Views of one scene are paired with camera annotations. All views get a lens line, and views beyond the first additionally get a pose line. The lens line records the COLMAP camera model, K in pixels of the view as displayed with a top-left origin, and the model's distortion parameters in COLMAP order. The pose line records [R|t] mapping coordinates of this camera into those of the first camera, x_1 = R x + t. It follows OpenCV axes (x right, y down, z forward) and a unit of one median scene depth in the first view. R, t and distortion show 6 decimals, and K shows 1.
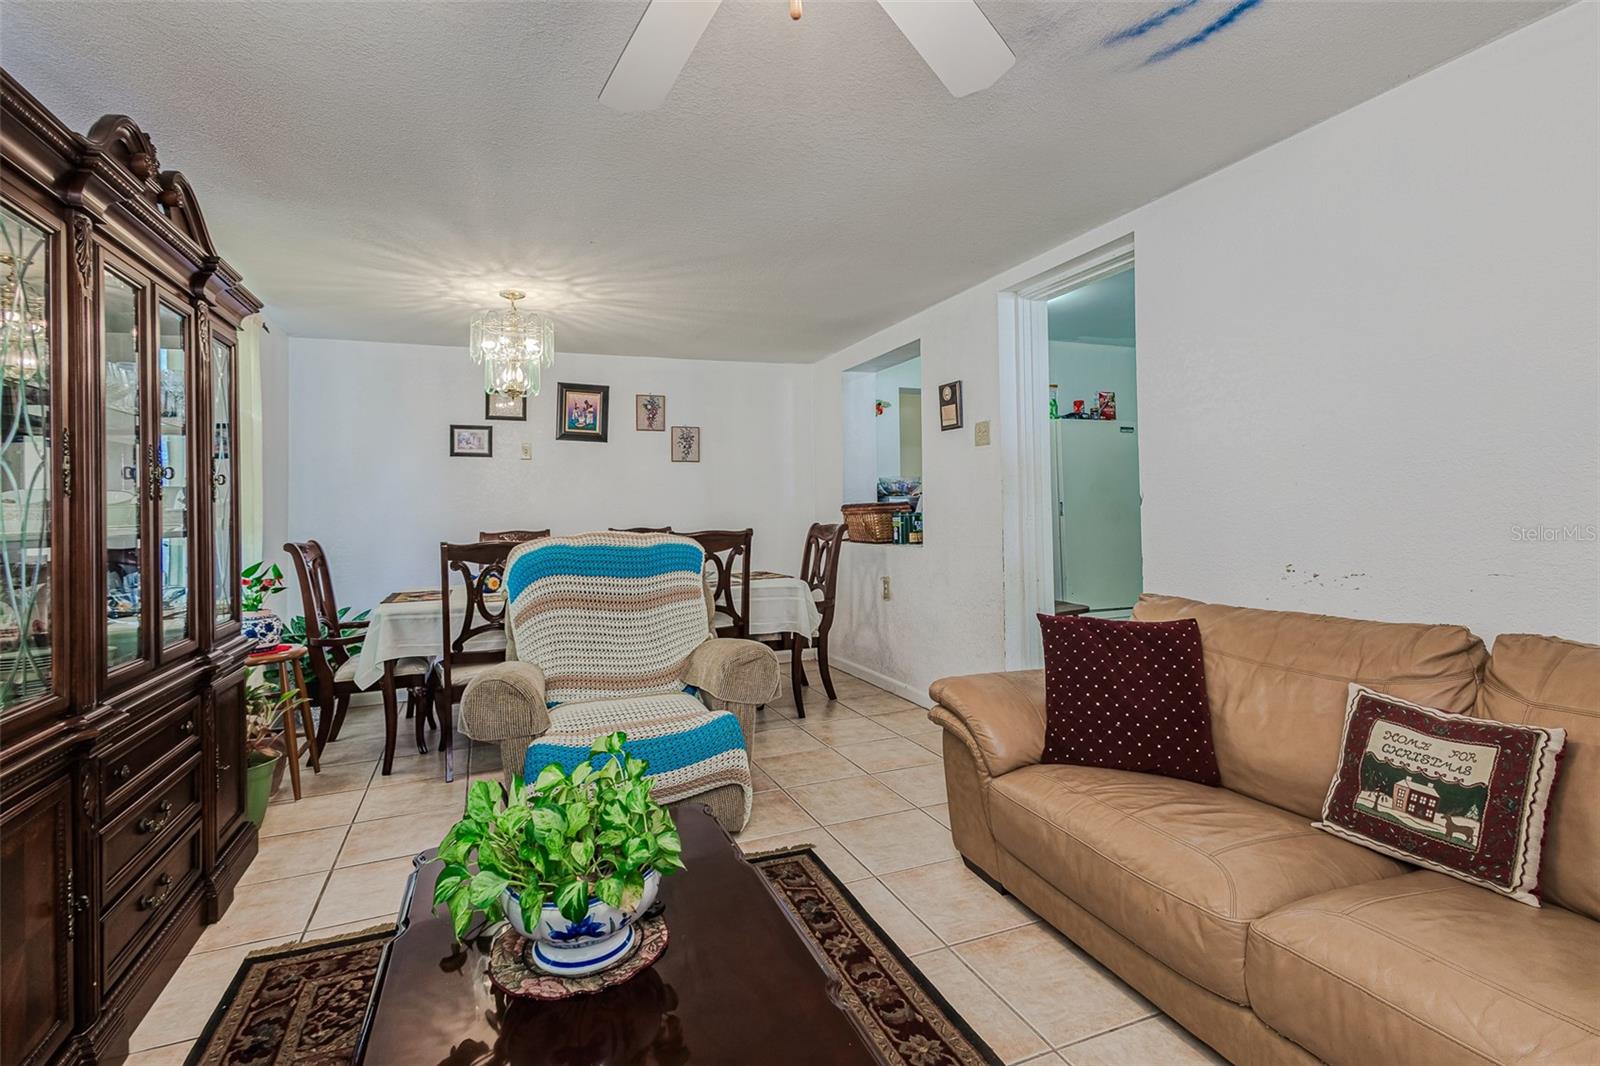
lens RADIAL K [[769.5, 0, 806.3], [0, 769.5, 517.0], [0, 0, 1]] dist [0.010326, -0.000302]
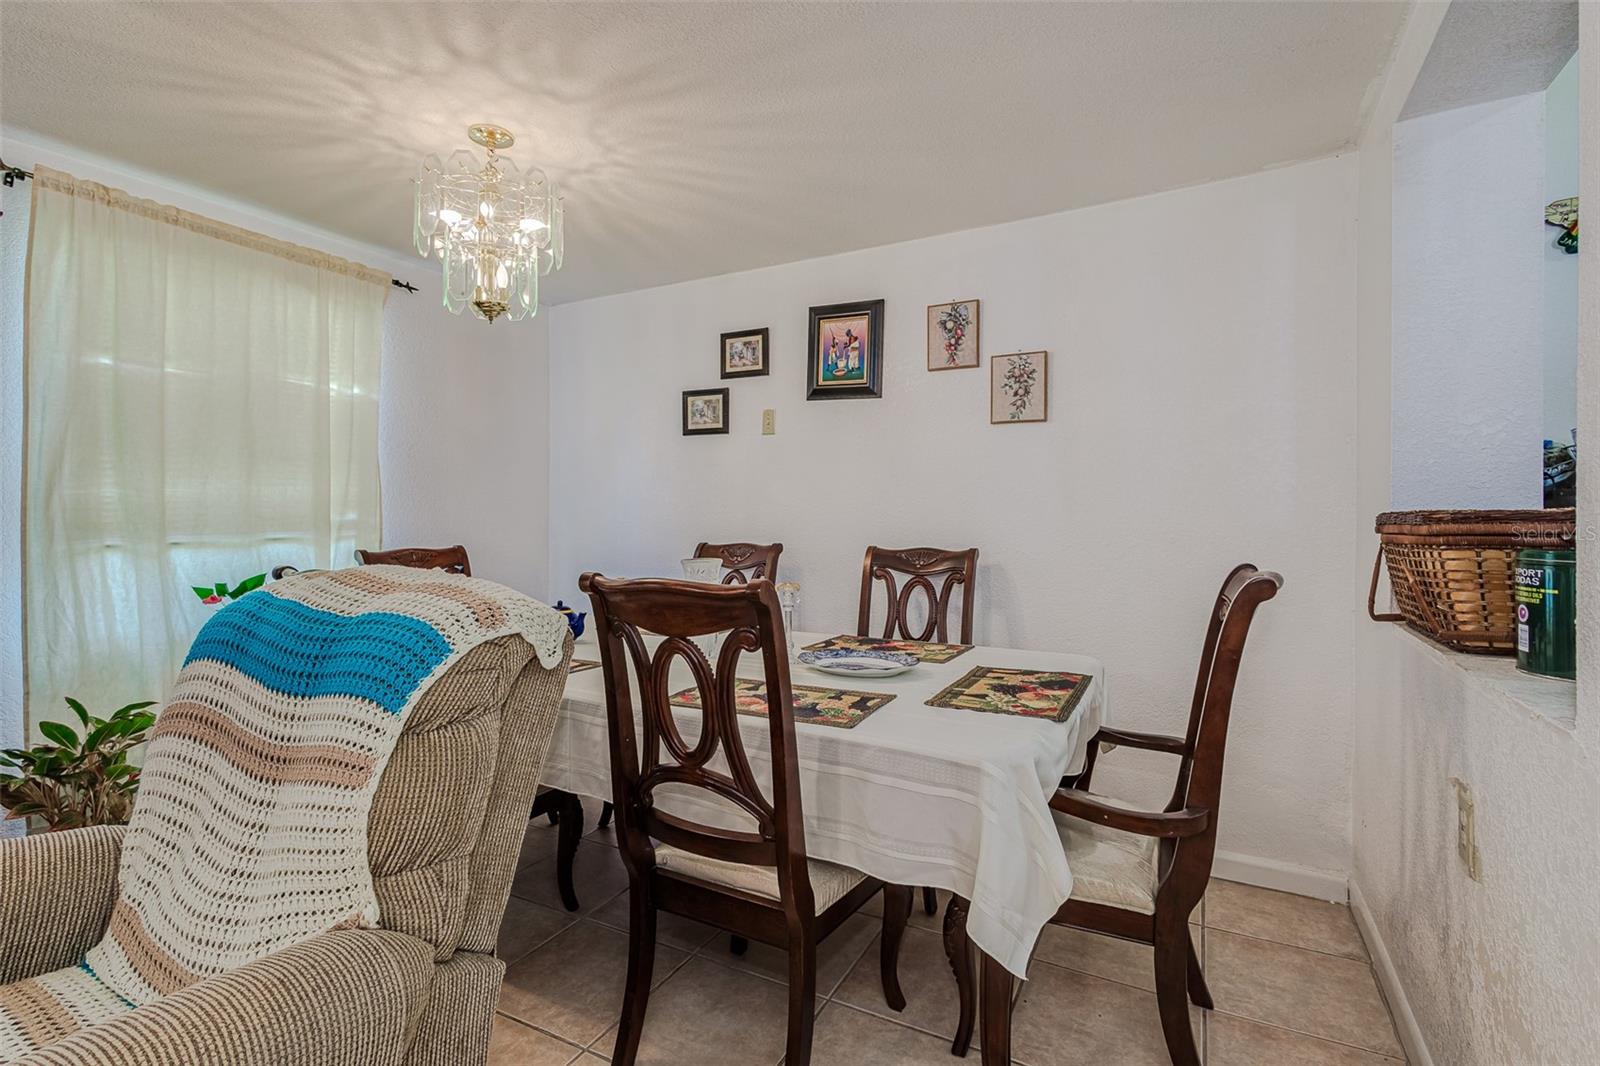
lens RADIAL K [[759.7, 0, 778.4], [0, 759.7, 529.8], [0, 0, 1]] dist [0.024871, -0.000088]
pose [[0.625429, 0.040702, -0.779219, 0.157597], [-0.019404, 0.999141, 0.036615, -0.017137], [0.780040, -0.007779, 0.625681, 0.615375]]
